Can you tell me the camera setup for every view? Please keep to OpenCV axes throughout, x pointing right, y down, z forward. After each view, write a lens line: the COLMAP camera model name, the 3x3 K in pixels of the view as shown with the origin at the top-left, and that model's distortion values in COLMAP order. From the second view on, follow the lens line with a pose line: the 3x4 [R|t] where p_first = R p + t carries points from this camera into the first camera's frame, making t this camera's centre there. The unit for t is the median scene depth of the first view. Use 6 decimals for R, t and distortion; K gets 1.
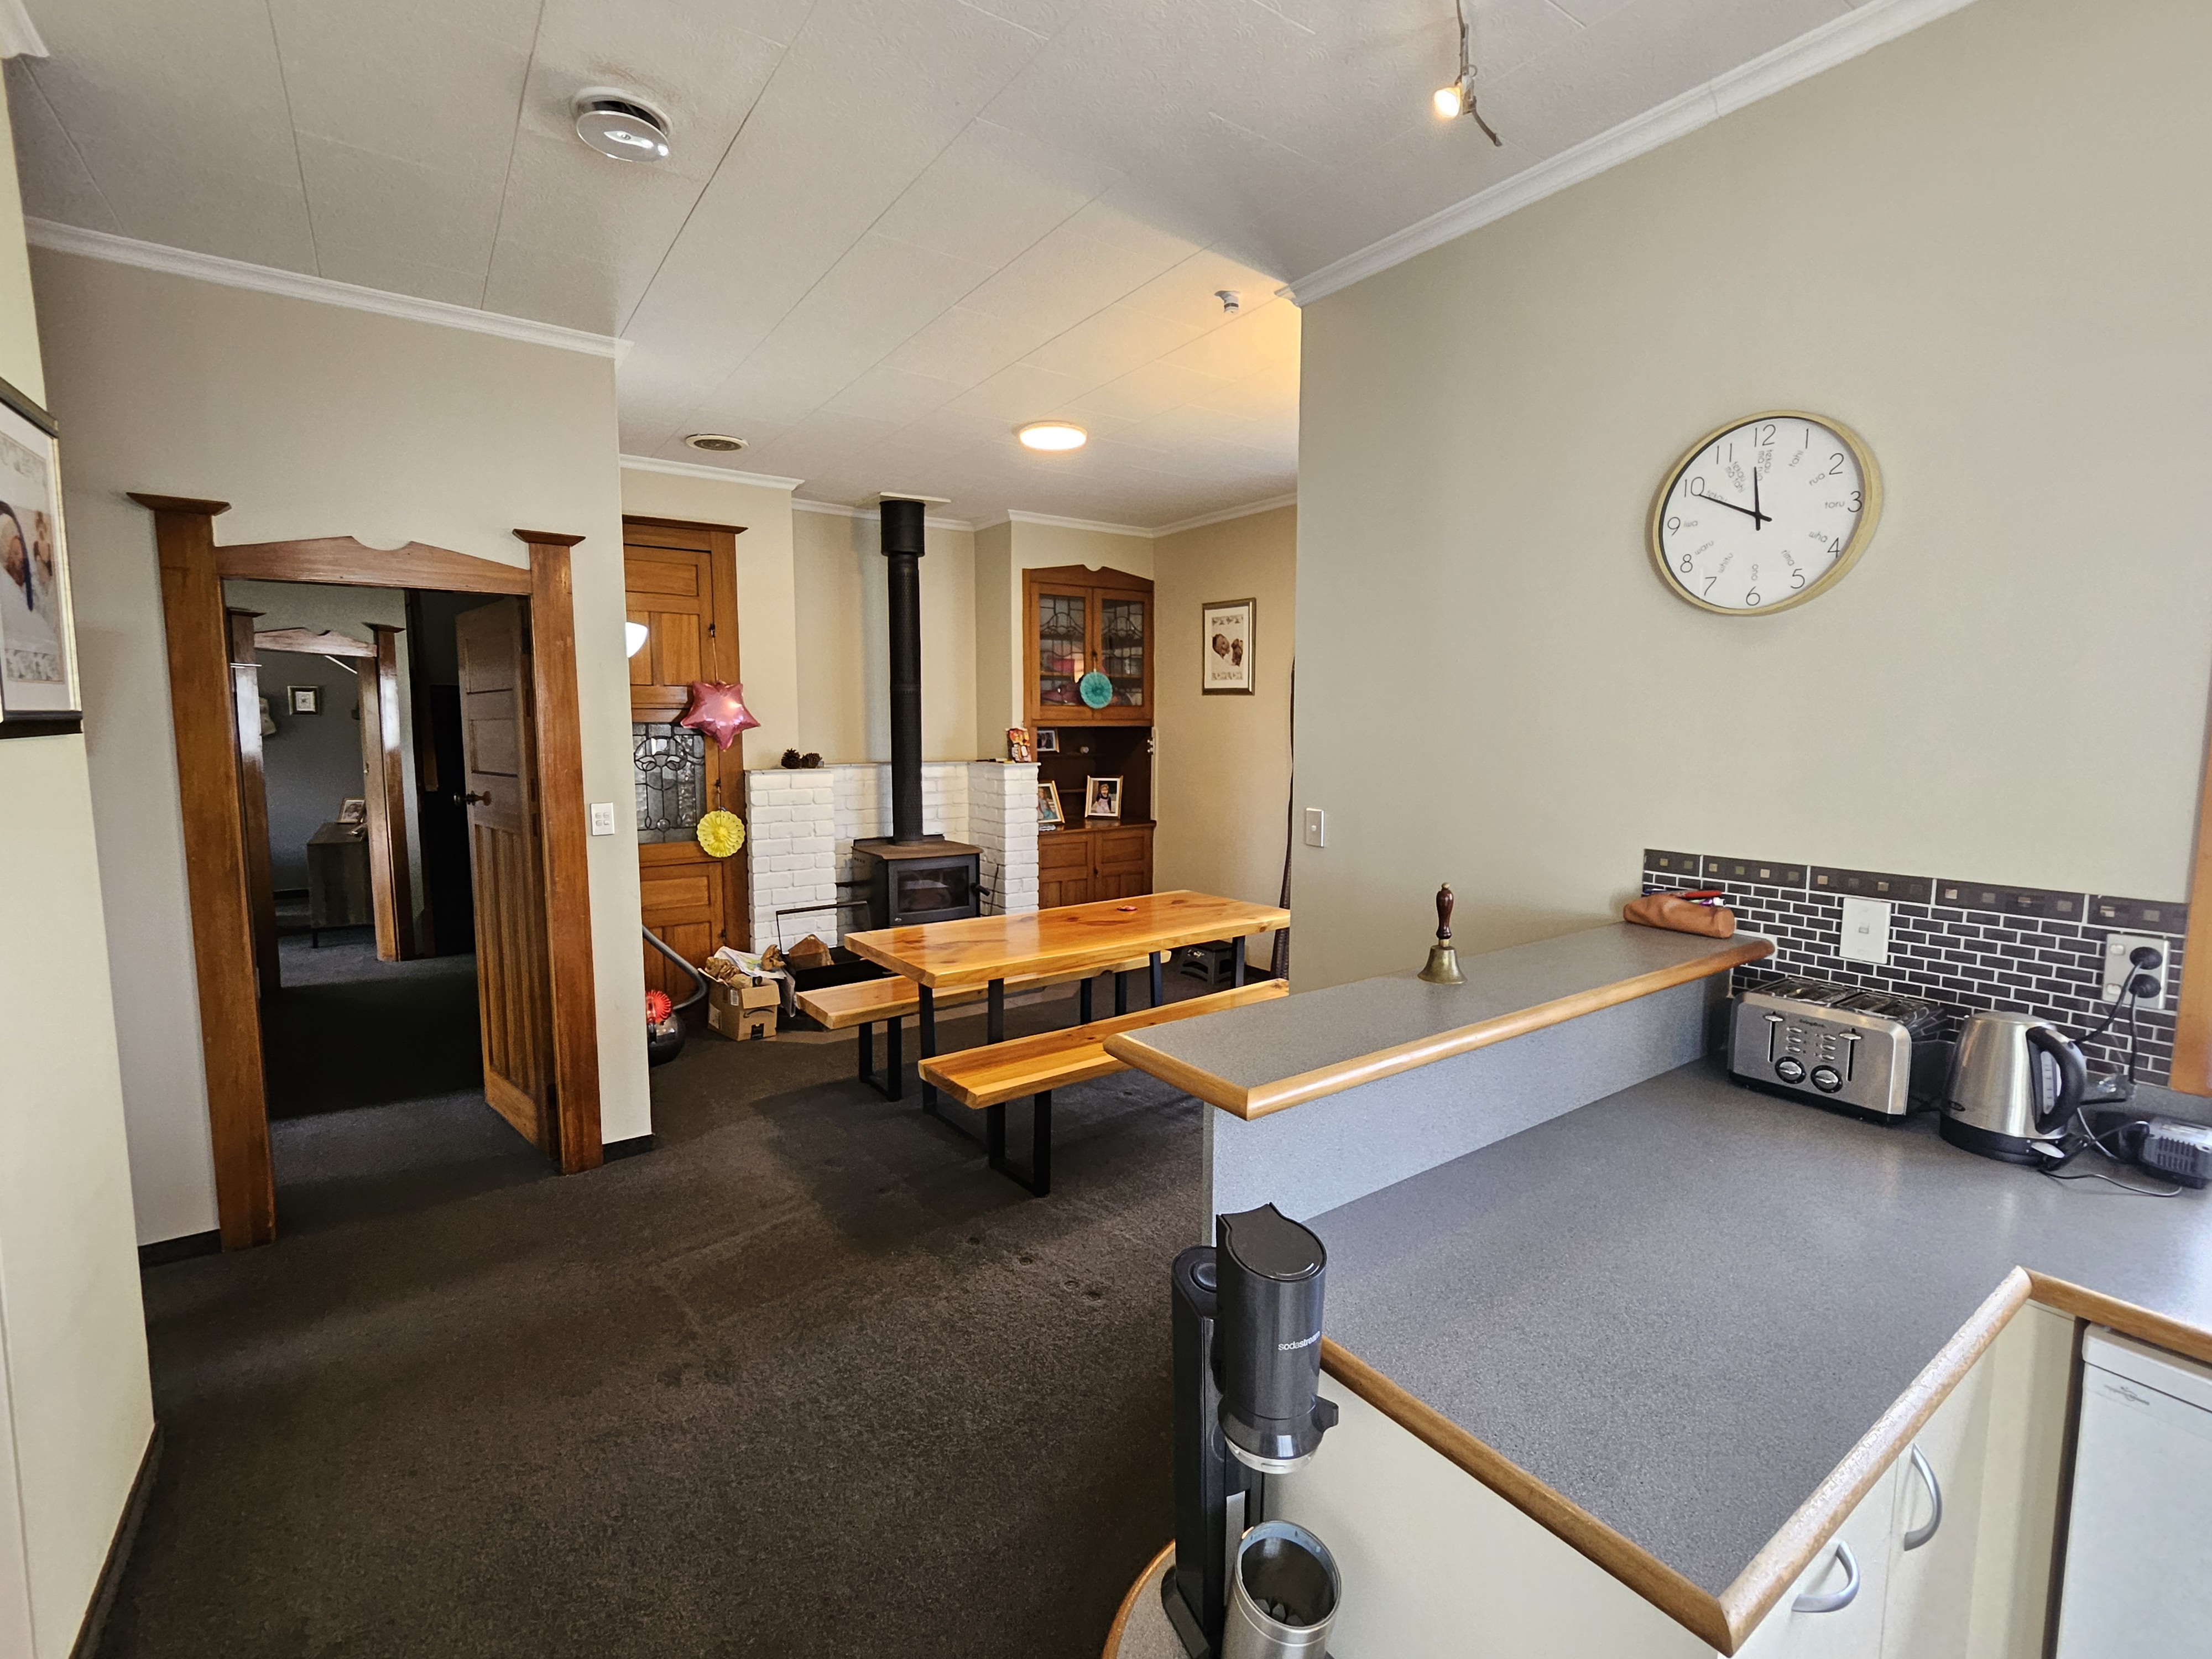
lens RADIAL K [[989.8, 0, 1108.0], [0, 989.8, 823.6], [0, 0, 1]] dist [-0.004775, 0.001642]
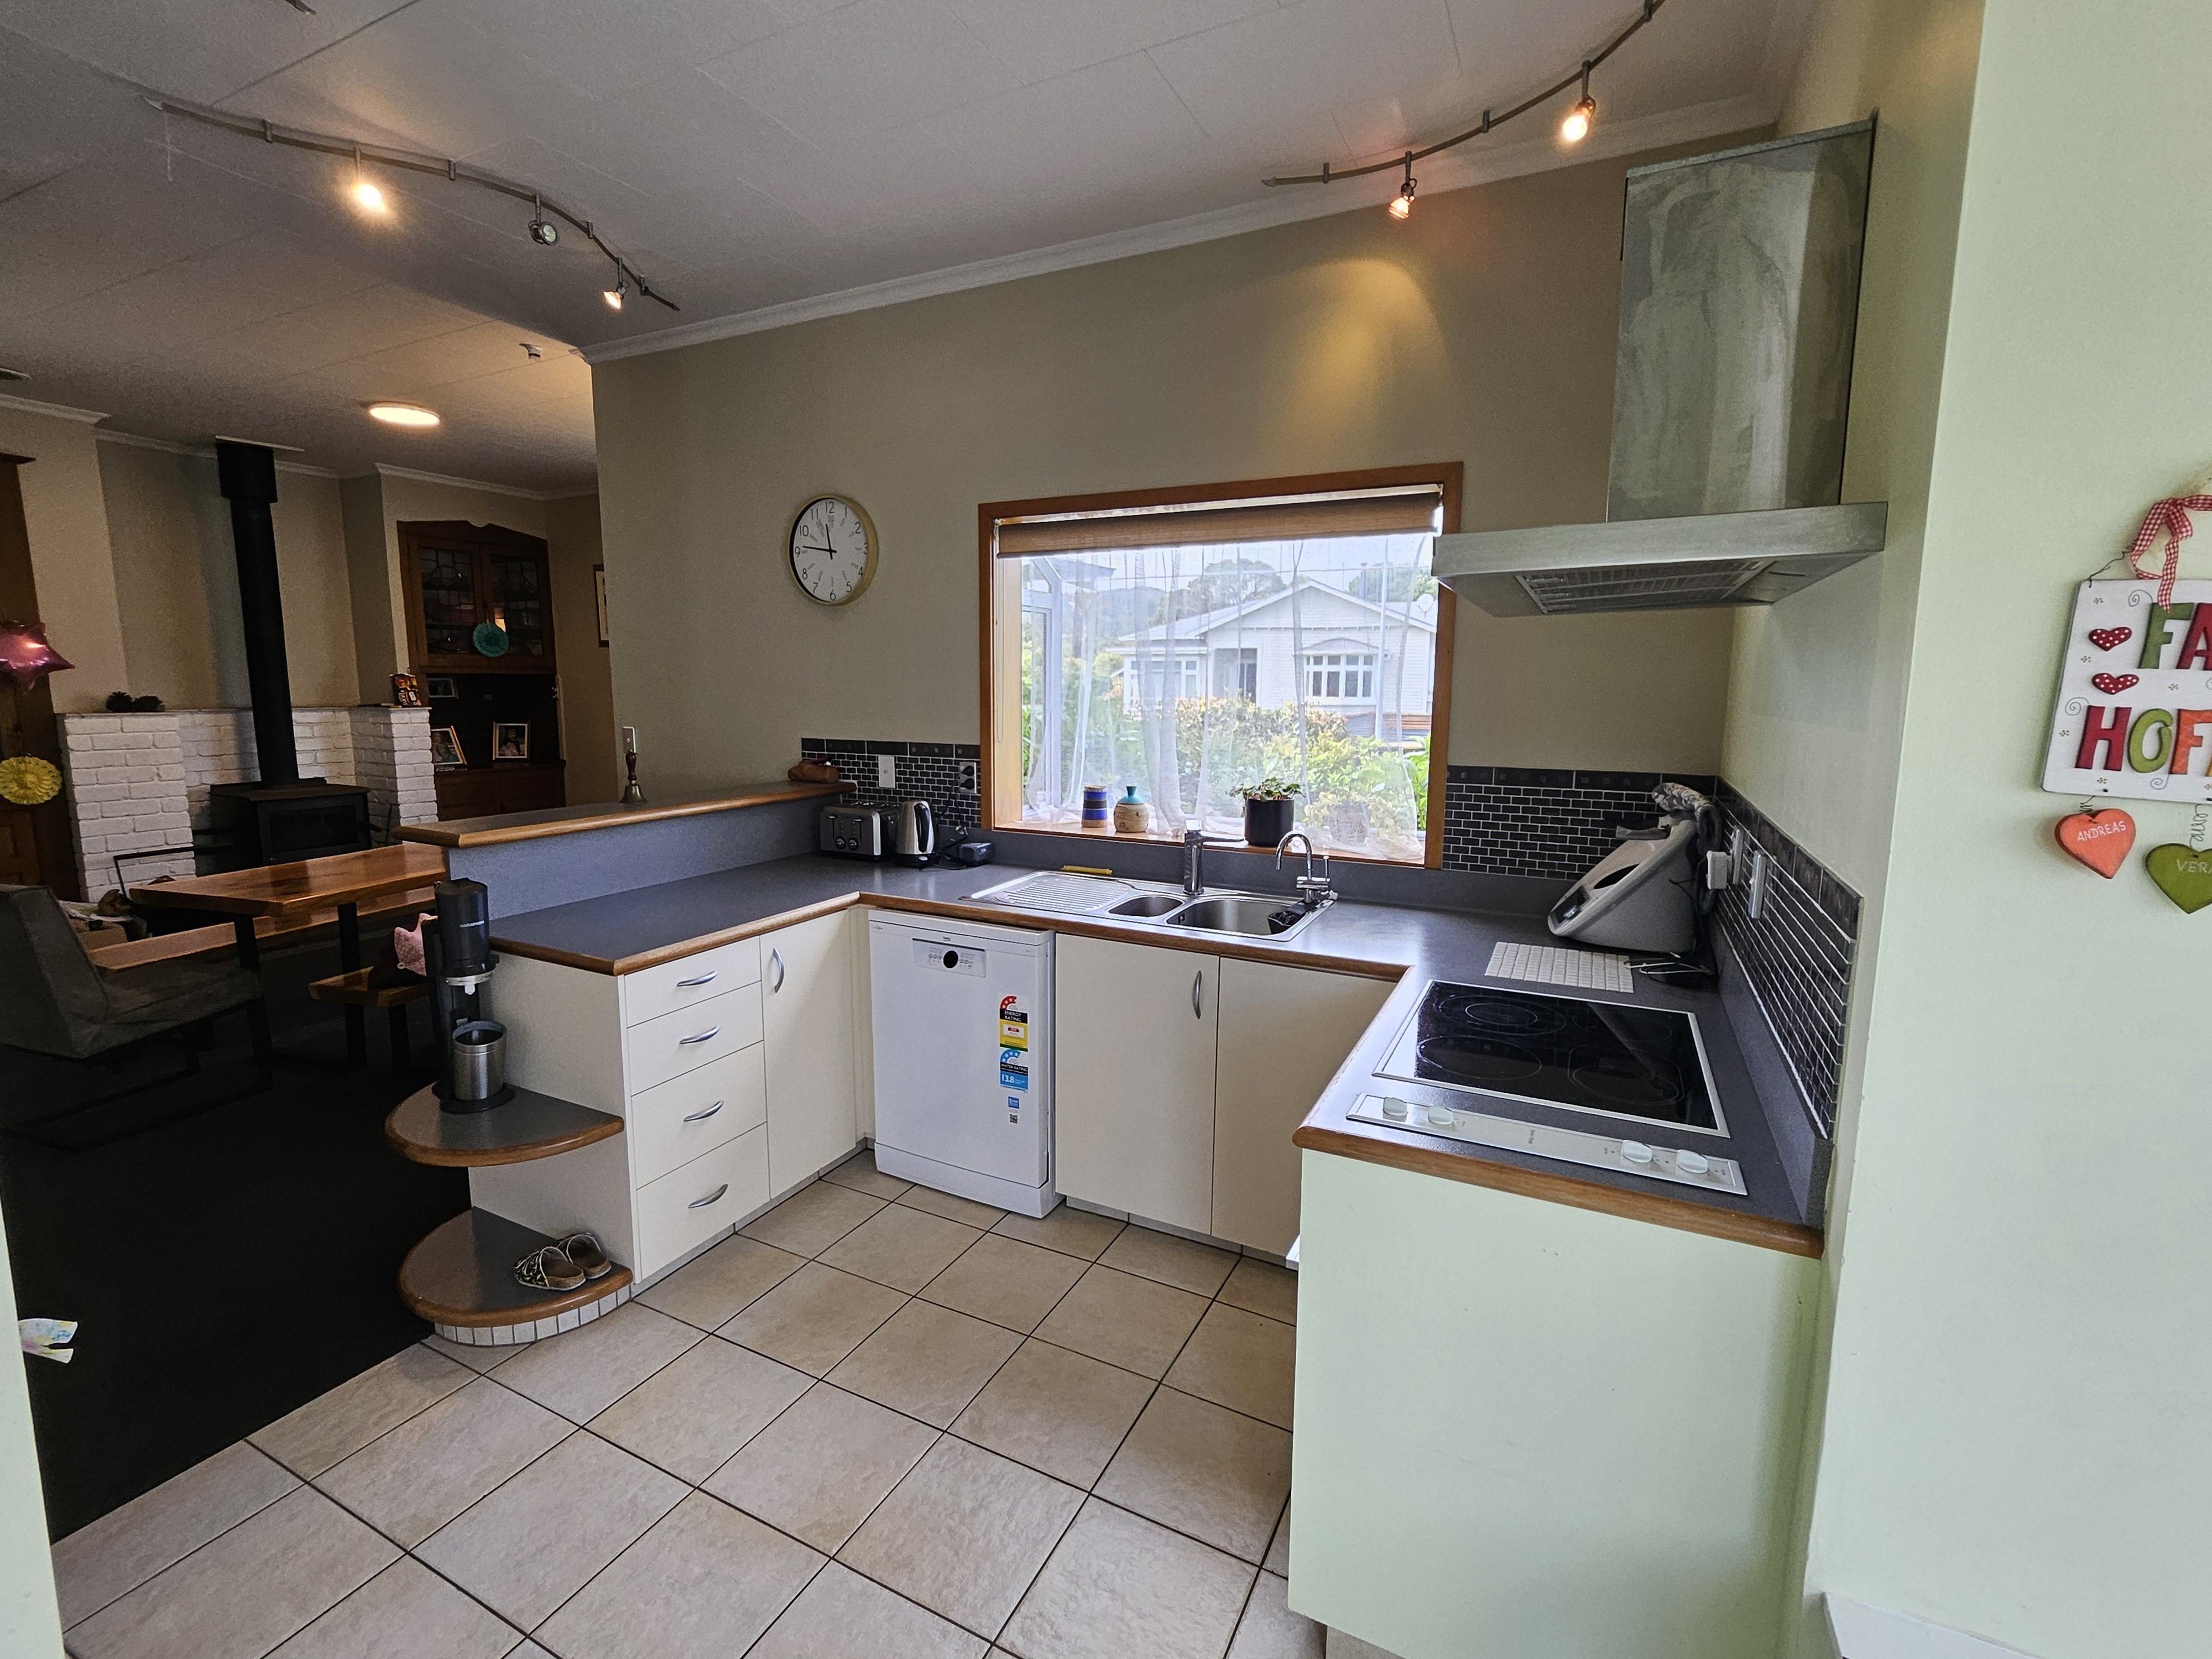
lens RADIAL K [[989.8, 0, 1103.0], [0, 989.8, 824.1], [0, 0, 1]] dist [-0.004775, 0.001642]
pose [[0.884992, -0.059834, 0.461745, 0.079363], [0.040514, 0.997843, 0.051652, 0.042296], [-0.463840, -0.027004, 0.885507, -0.306014]]
